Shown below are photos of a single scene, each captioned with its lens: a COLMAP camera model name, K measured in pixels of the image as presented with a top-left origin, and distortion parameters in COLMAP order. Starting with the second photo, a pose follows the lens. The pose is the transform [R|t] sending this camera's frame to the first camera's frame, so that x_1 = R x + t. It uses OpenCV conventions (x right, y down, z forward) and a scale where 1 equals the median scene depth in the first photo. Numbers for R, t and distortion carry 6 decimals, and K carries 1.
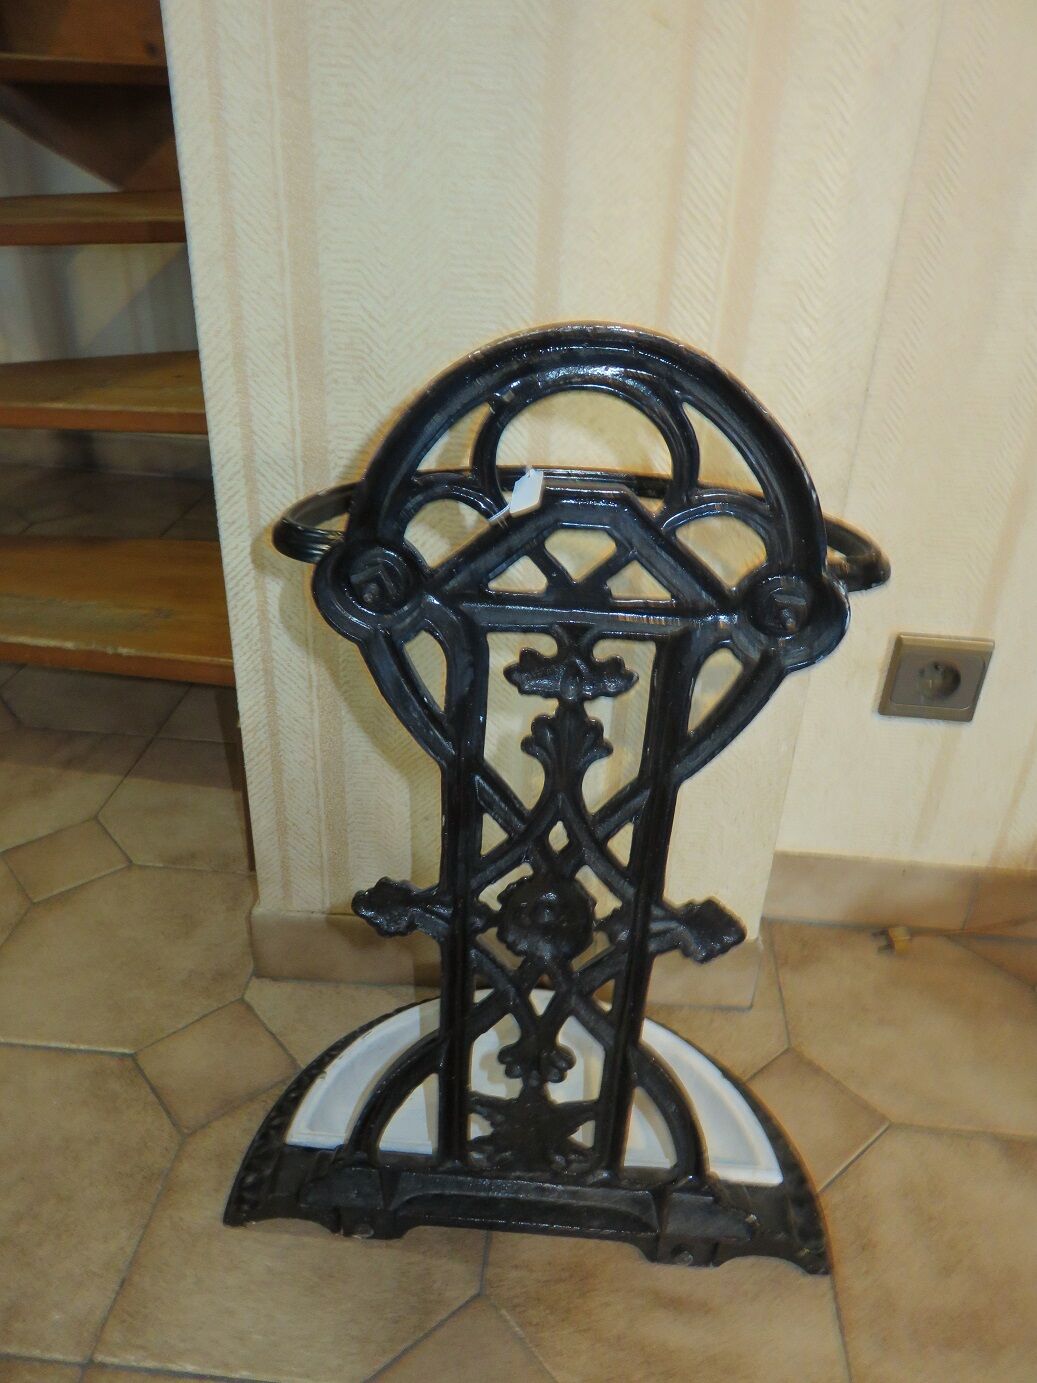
lens RADIAL K [[1028.3, 0, 527.8], [0, 1028.3, 702.7], [0, 0, 1]] dist [-0.010285, -0.007783]
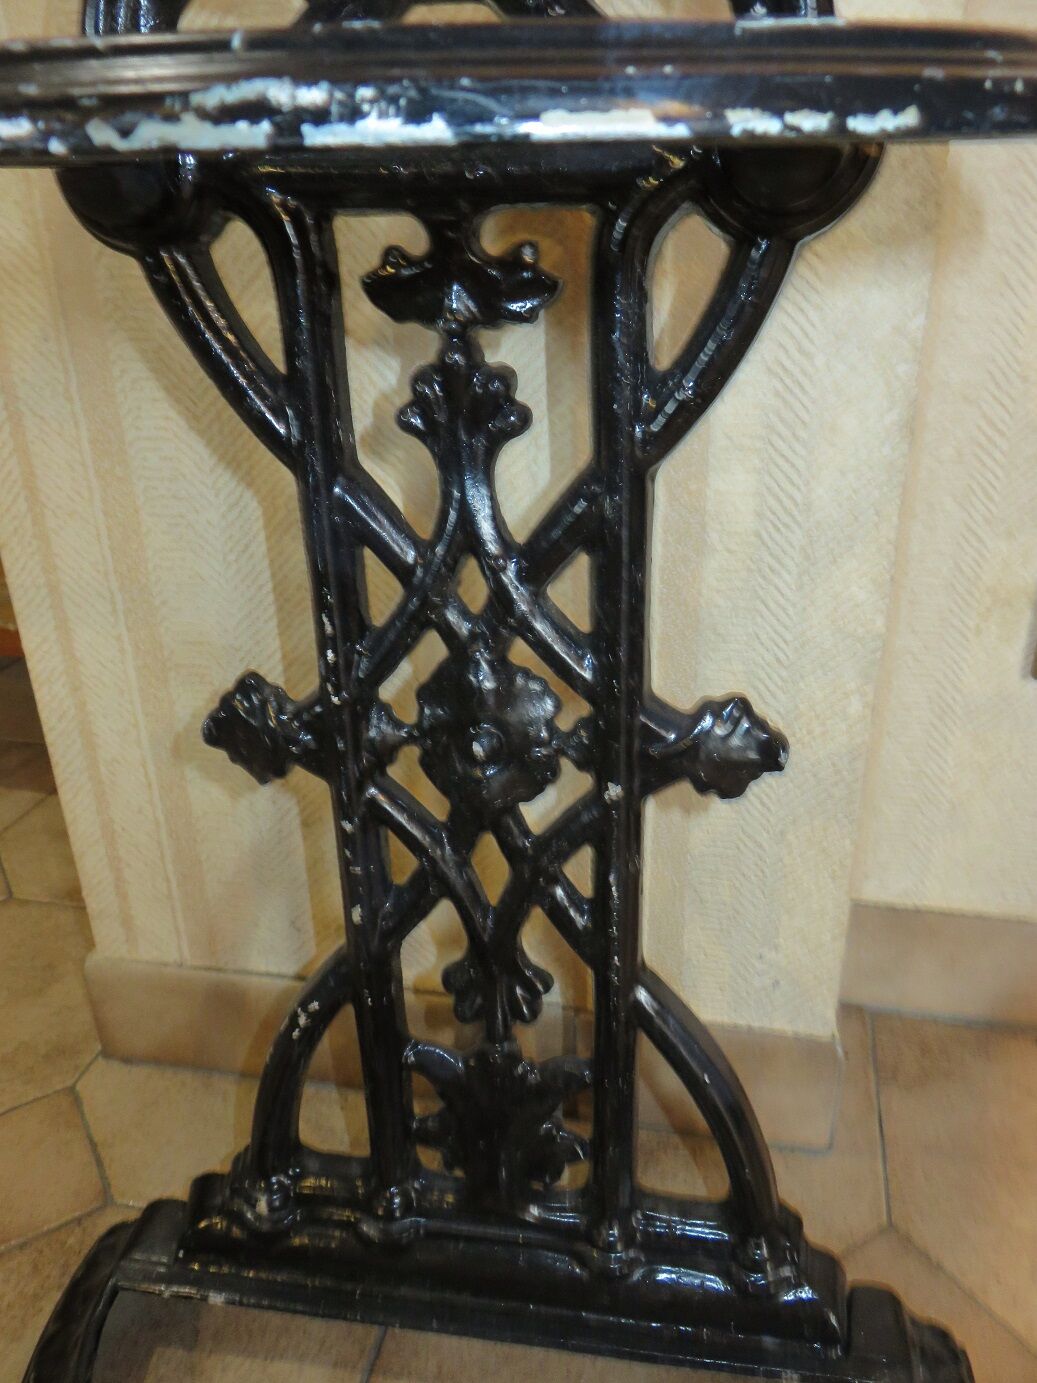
lens RADIAL K [[1028.3, 0, 532.6], [0, 1028.3, 699.4], [0, 0, 1]] dist [-0.010285, -0.007783]
pose [[0.988055, 0.001441, -0.154097, 0.154777], [-0.015016, 0.996098, -0.086968, 0.092840], [0.153370, 0.088243, 0.984221, 0.383832]]
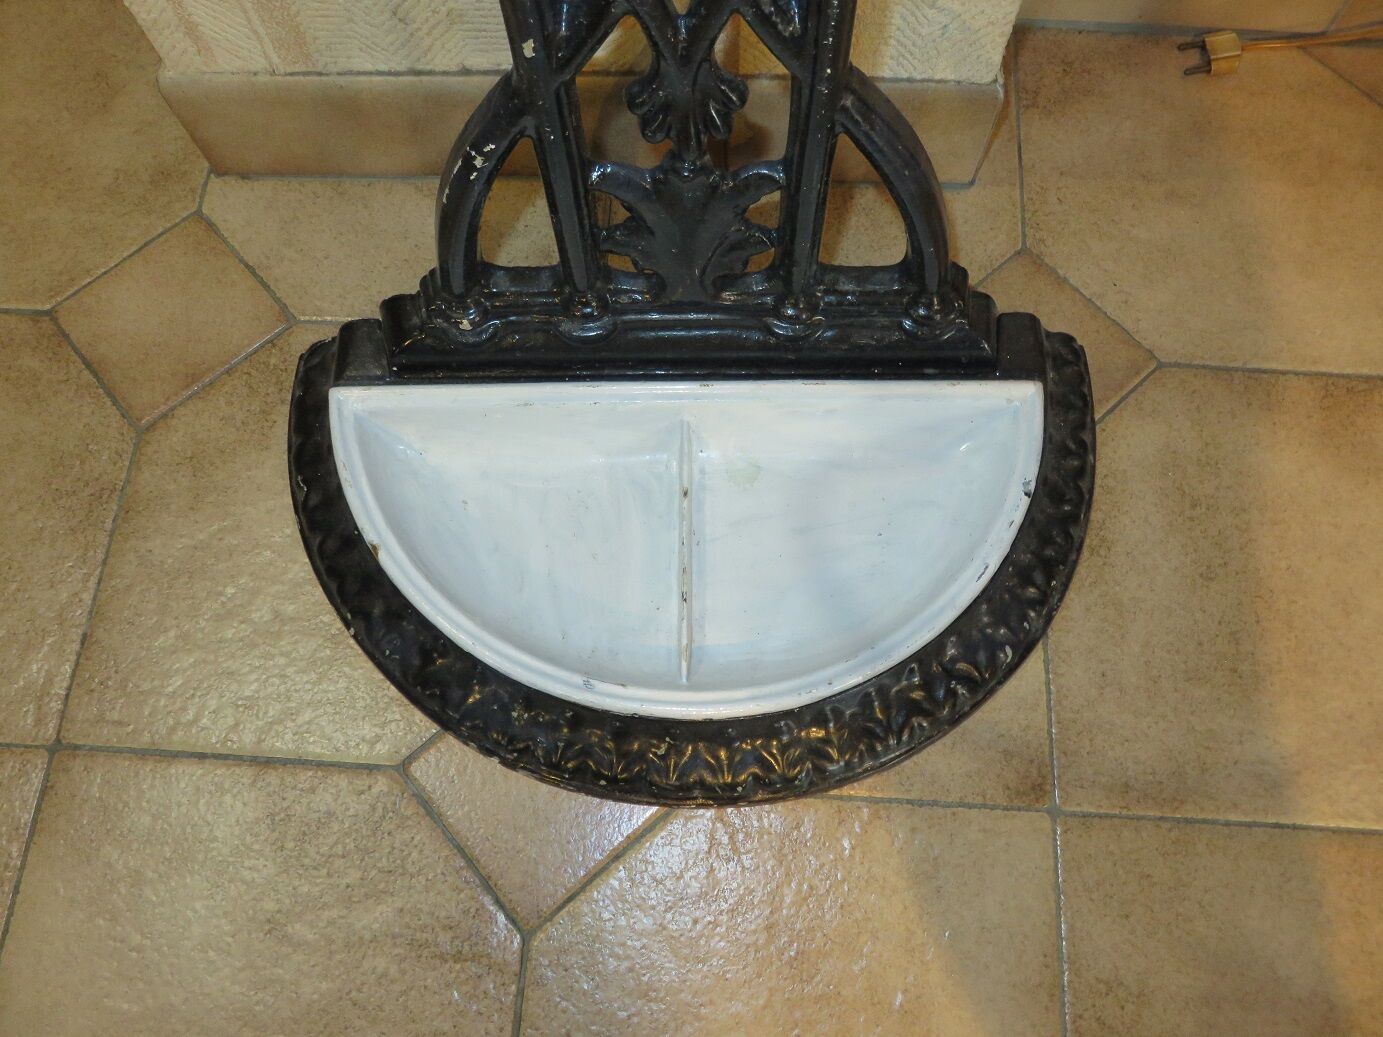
lens RADIAL K [[1028.3, 0, 695.3], [0, 1028.3, 513.2], [0, 0, 1]] dist [-0.010285, -0.007783]
pose [[0.998417, -0.029282, -0.048020, 0.077170], [0.053369, 0.762680, 0.644570, 0.030709], [0.017750, -0.646113, 0.763035, 0.421894]]
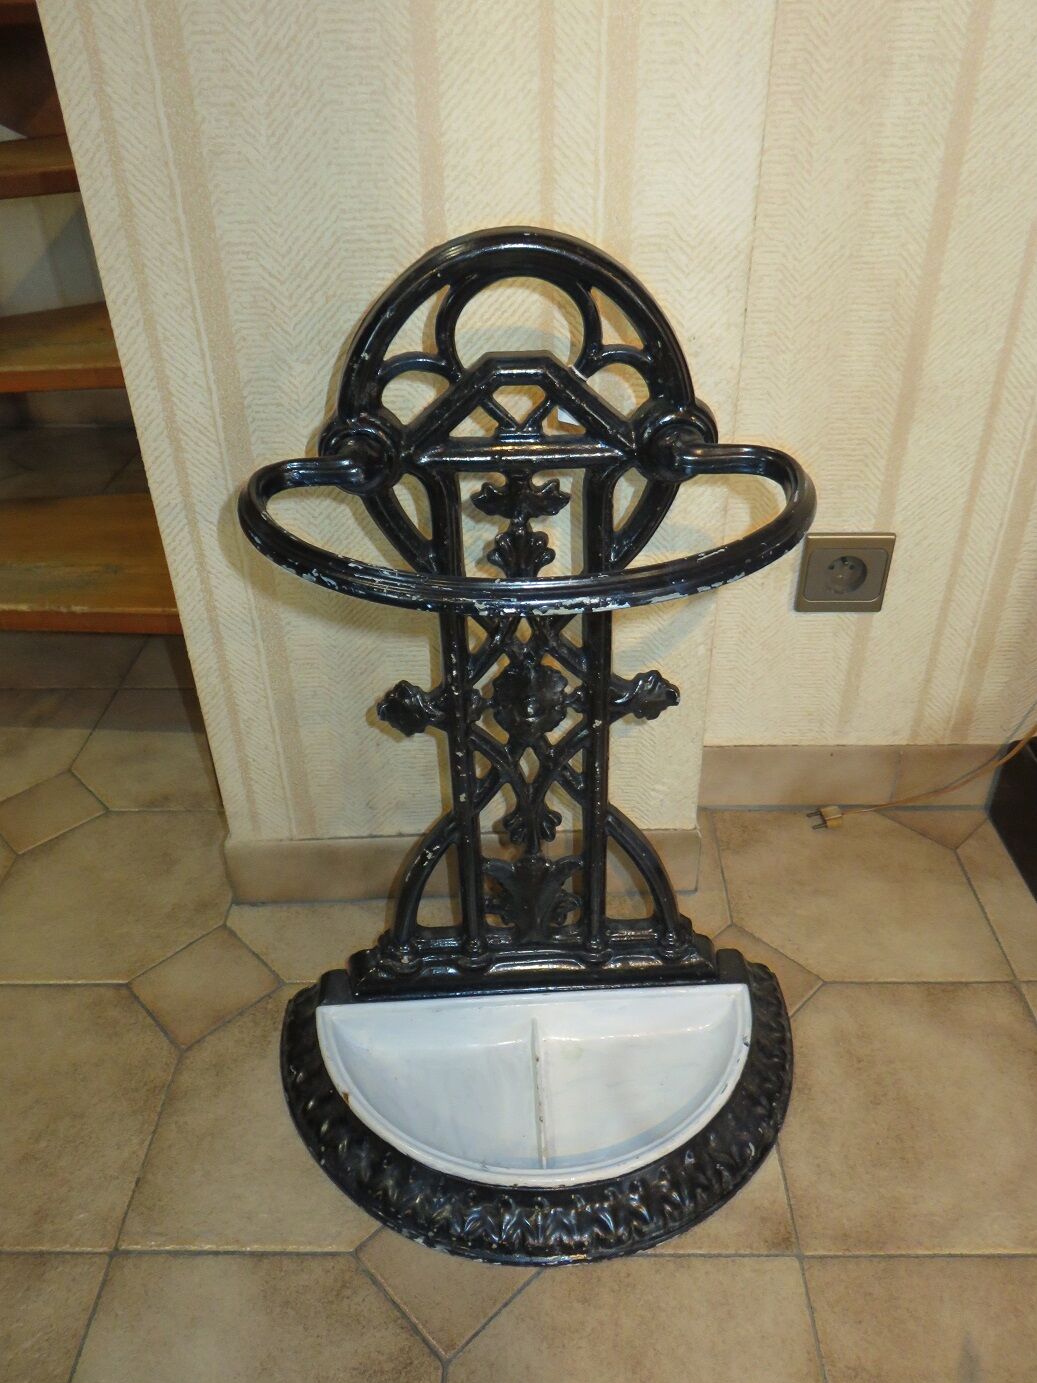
lens RADIAL K [[1028.3, 0, 535.1], [0, 1028.3, 701.2], [0, 0, 1]] dist [-0.010285, -0.007783]
pose [[0.996033, -0.085268, 0.025451, 0.042872], [0.082927, 0.993173, 0.082034, -0.006009], [-0.032272, -0.079598, 0.996305, -0.070242]]
